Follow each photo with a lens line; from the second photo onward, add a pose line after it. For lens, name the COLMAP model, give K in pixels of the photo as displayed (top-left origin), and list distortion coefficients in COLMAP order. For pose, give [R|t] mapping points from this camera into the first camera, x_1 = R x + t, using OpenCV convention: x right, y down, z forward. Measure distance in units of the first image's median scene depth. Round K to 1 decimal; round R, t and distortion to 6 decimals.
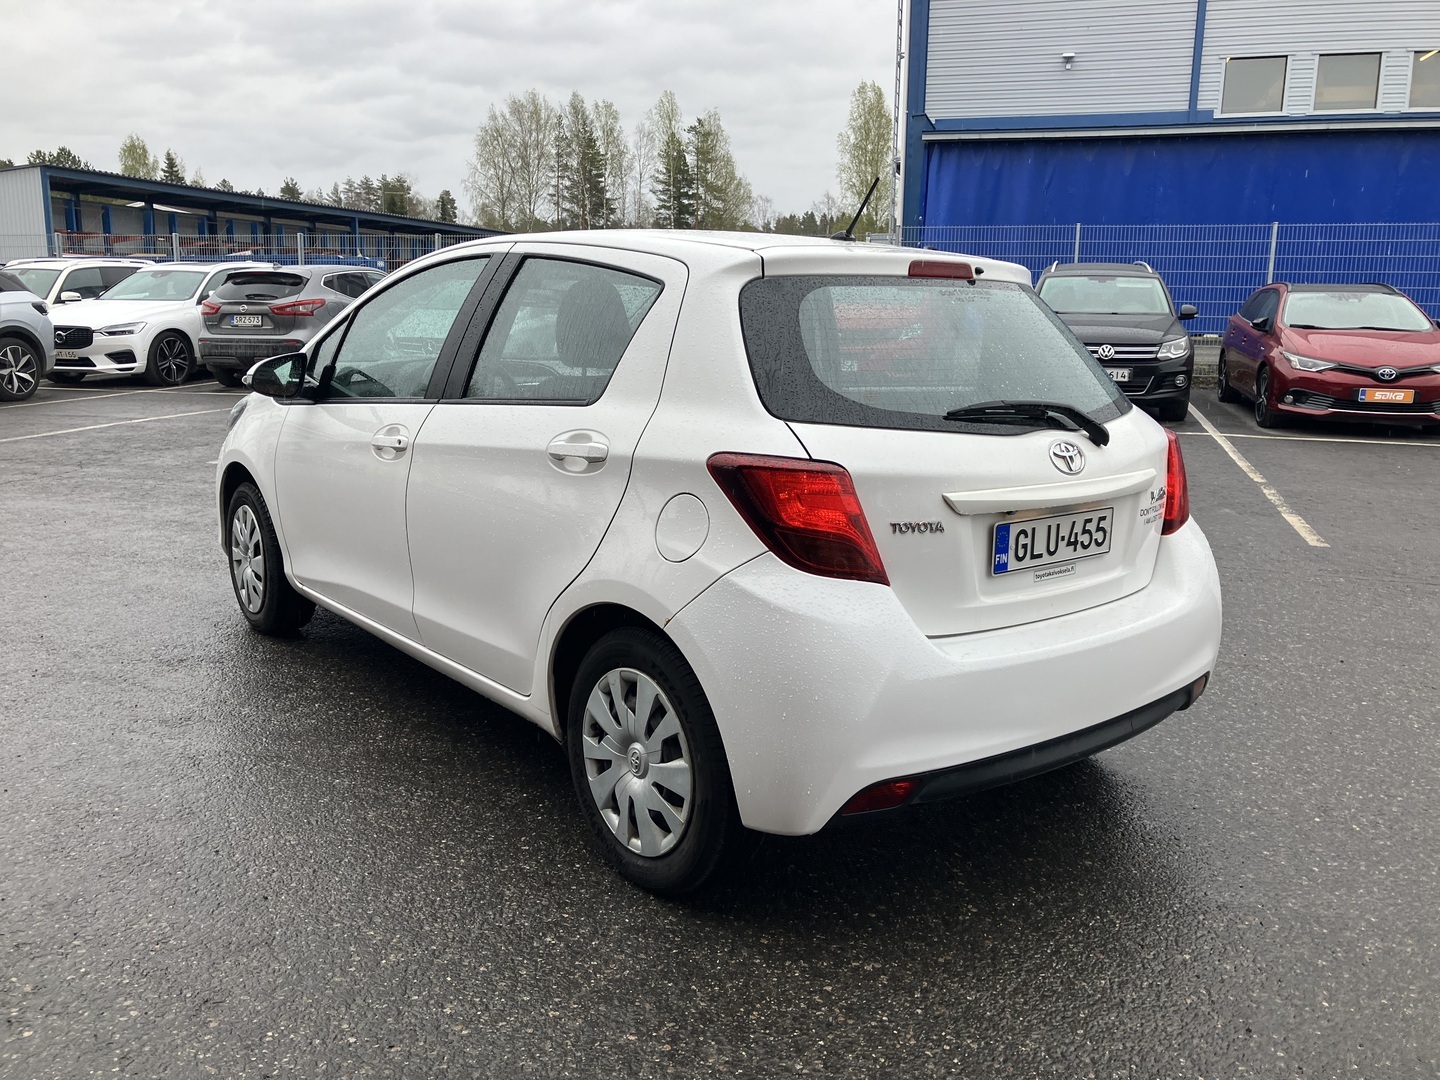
lens RADIAL K [[1206.5, 0, 702.3], [0, 1206.5, 533.4], [0, 0, 1]] dist [0.004199, 0.000137]
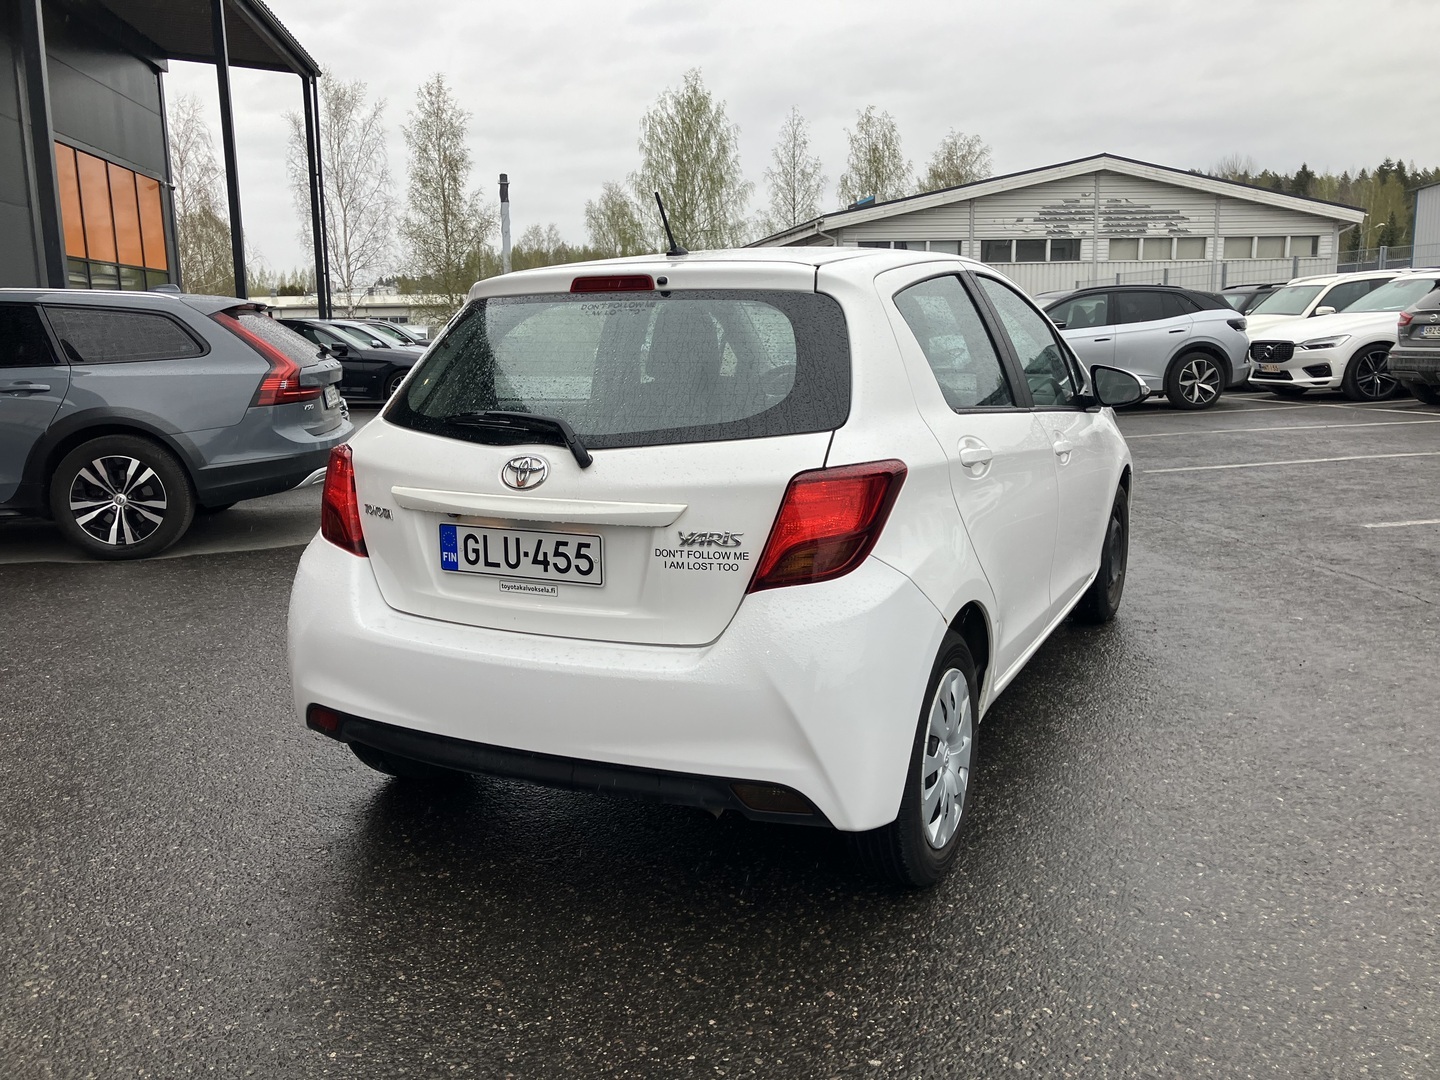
lens RADIAL K [[1196.0, 0, 720.0], [0, 1196.0, 540.0], [0, 0, 1]] dist [0.058732, -0.000701]
pose [[0.425313, 0.139628, -0.894211, 1.213354], [-0.145848, 0.985688, 0.084542, -0.110815], [0.893217, 0.094462, 0.439591, 0.694445]]
